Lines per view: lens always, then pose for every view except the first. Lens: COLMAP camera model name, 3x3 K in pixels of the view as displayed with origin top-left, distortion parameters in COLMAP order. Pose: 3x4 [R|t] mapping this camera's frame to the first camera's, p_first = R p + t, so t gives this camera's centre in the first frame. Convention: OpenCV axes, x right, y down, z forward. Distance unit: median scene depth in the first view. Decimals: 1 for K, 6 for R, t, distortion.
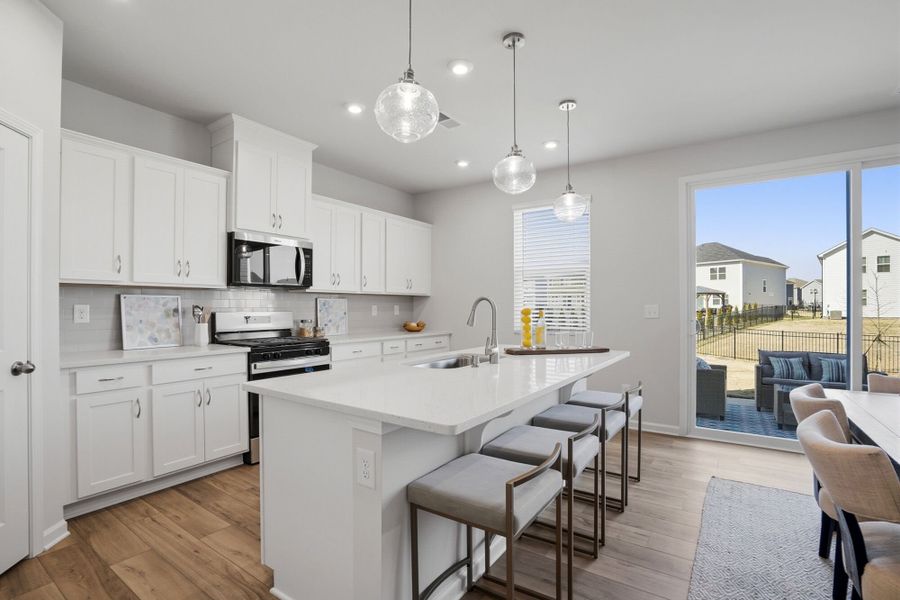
lens RADIAL K [[417.9, 0, 451.2], [0, 417.9, 305.7], [0, 0, 1]] dist [-0.056759, 0.020947]
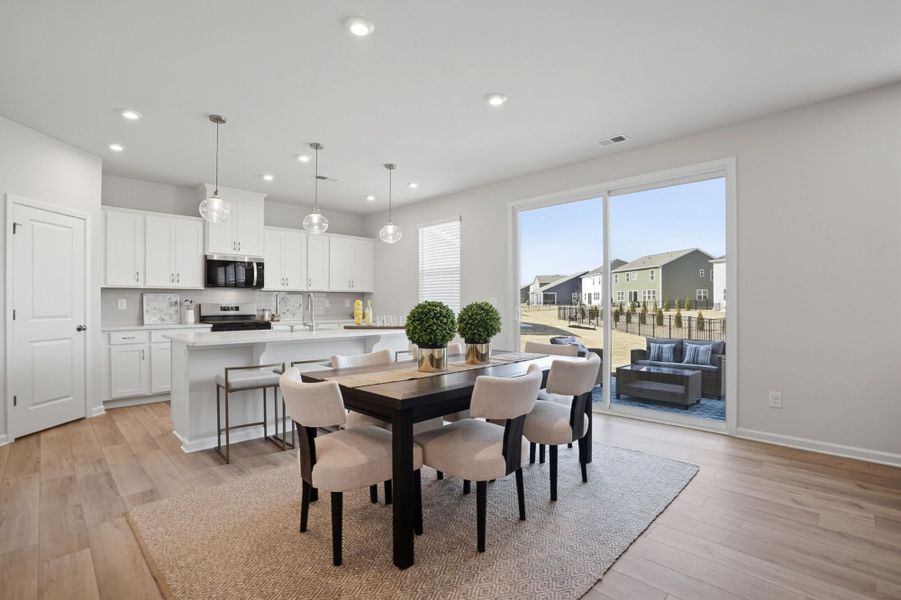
lens RADIAL K [[418.4, 0, 451.7], [0, 418.4, 305.7], [0, 0, 1]] dist [-0.056759, 0.020947]
pose [[0.984284, -0.000409, -0.176593, 0.742234], [0.002060, 0.999956, 0.009167, 0.011863], [0.176581, -0.009387, 0.984241, -0.456028]]
